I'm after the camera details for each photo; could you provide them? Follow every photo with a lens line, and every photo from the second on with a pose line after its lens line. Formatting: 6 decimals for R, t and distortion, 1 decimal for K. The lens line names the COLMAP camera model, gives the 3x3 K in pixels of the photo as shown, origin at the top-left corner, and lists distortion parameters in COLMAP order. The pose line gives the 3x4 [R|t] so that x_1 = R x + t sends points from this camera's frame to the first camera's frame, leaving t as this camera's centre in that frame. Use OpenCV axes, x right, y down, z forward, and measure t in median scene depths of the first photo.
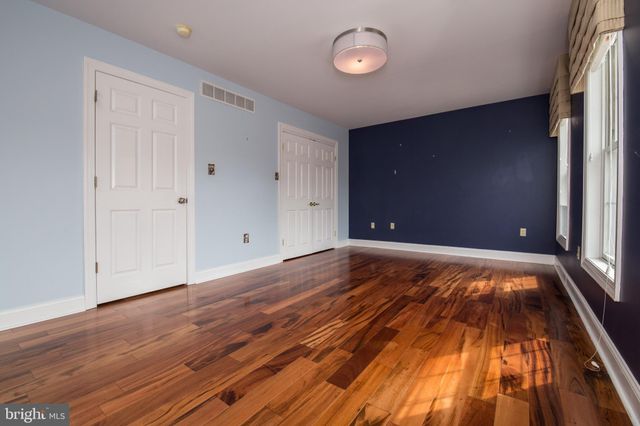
lens RADIAL K [[282.9, 0, 321.3], [0, 282.9, 207.2], [0, 0, 1]] dist [-0.002989, -0.000278]
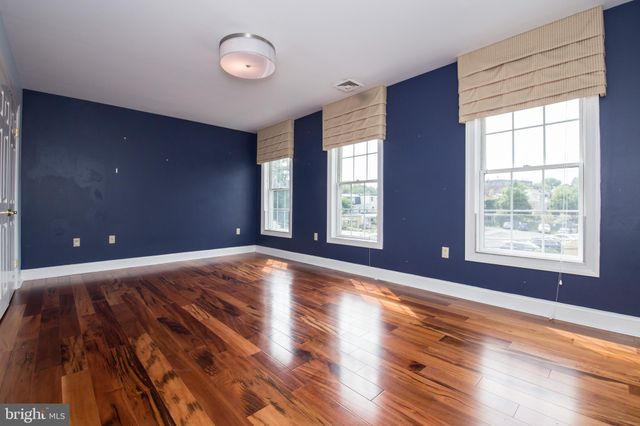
lens RADIAL K [[282.9, 0, 322.2], [0, 282.9, 208.9], [0, 0, 1]] dist [-0.002989, -0.000278]
pose [[0.178494, -0.005074, 0.983928, -1.003781], [0.022511, 0.999746, 0.001072, -0.014974], [-0.983683, 0.021958, 0.178563, 0.732808]]
